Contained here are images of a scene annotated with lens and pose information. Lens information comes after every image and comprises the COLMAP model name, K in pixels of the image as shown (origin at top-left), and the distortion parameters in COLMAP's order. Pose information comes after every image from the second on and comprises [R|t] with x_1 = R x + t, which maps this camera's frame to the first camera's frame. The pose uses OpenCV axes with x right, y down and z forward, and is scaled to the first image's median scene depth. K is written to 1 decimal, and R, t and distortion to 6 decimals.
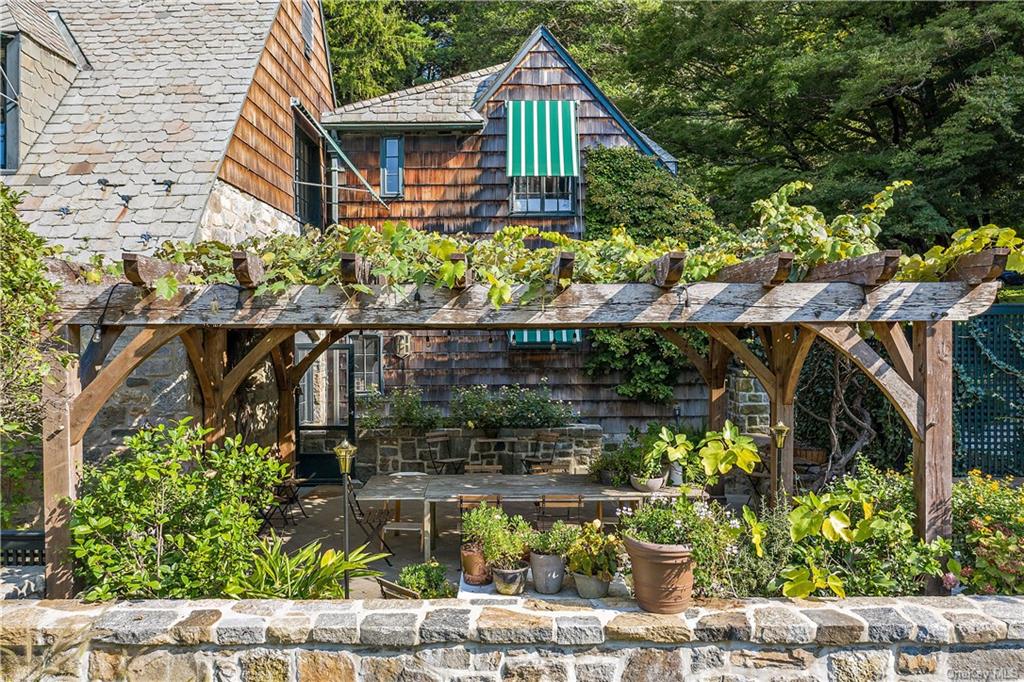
lens RADIAL K [[824.2, 0, 508.6], [0, 824.2, 336.9], [0, 0, 1]] dist [0.001294, 0.003732]
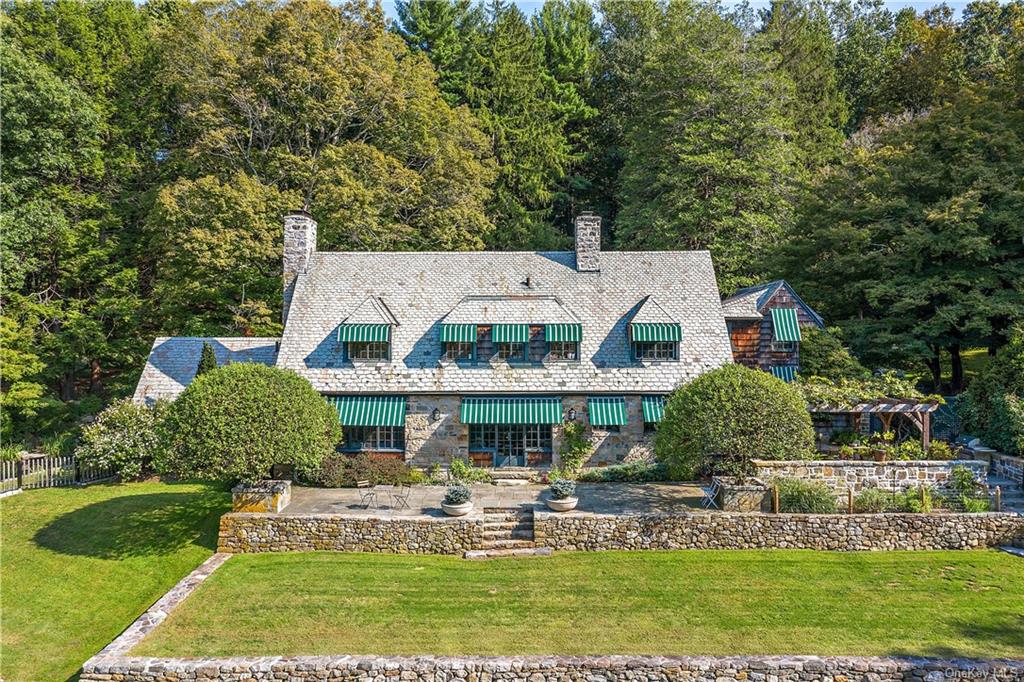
lens RADIAL K [[824.2, 0, 514.5], [0, 824.2, 343.8], [0, 0, 1]] dist [0.001294, 0.003732]
pose [[0.999982, 0.004888, 0.003602, -2.070082], [-0.004926, 0.999932, 0.010590, -0.479931], [-0.003550, -0.010608, 0.999937, -4.129985]]
